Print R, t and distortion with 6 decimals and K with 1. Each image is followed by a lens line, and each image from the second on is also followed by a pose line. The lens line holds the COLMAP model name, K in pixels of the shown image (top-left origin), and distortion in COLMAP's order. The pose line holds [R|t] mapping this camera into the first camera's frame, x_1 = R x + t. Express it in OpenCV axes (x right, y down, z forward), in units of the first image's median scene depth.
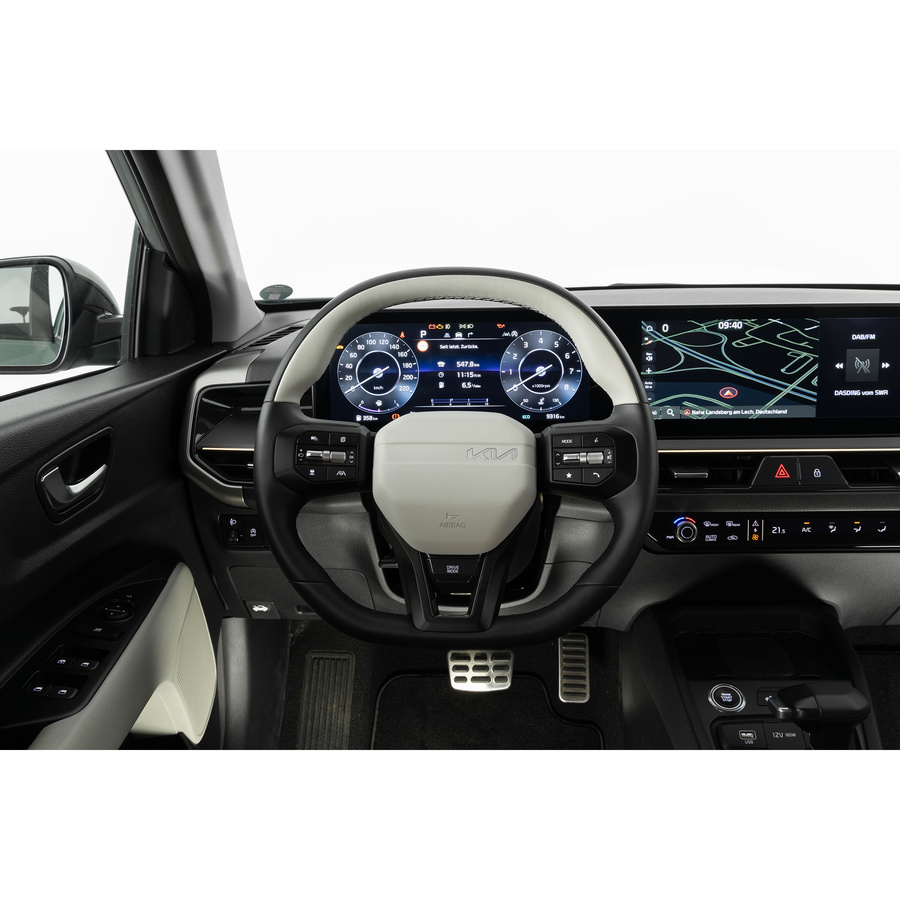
lens RADIAL K [[920.9, 0, 452.0], [0, 920.9, 453.8], [0, 0, 1]] dist [0.015601, 0.000000]
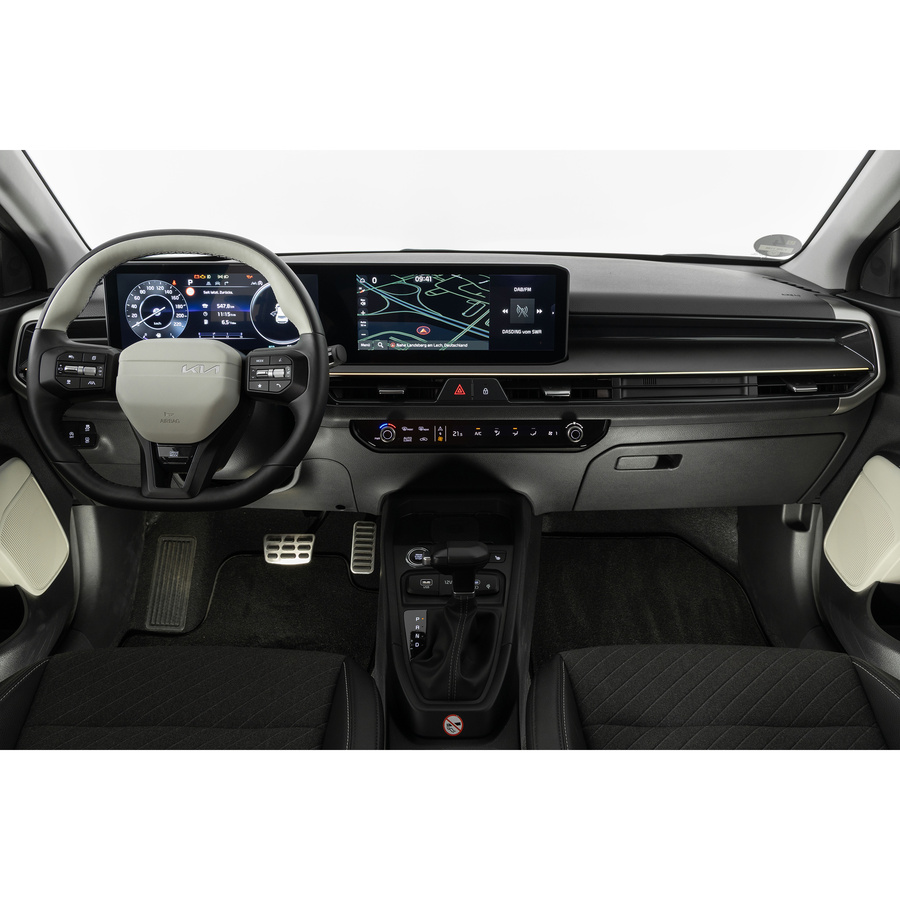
lens RADIAL K [[785.4, 0, 448.2], [0, 785.4, 452.2], [0, 0, 1]] dist [0.003510, 0.011523]
pose [[0.999388, 0.006639, 0.034358, 0.297809], [-0.008805, 0.997958, 0.063269, 0.036882], [-0.033868, -0.063533, 0.997405, -0.140578]]
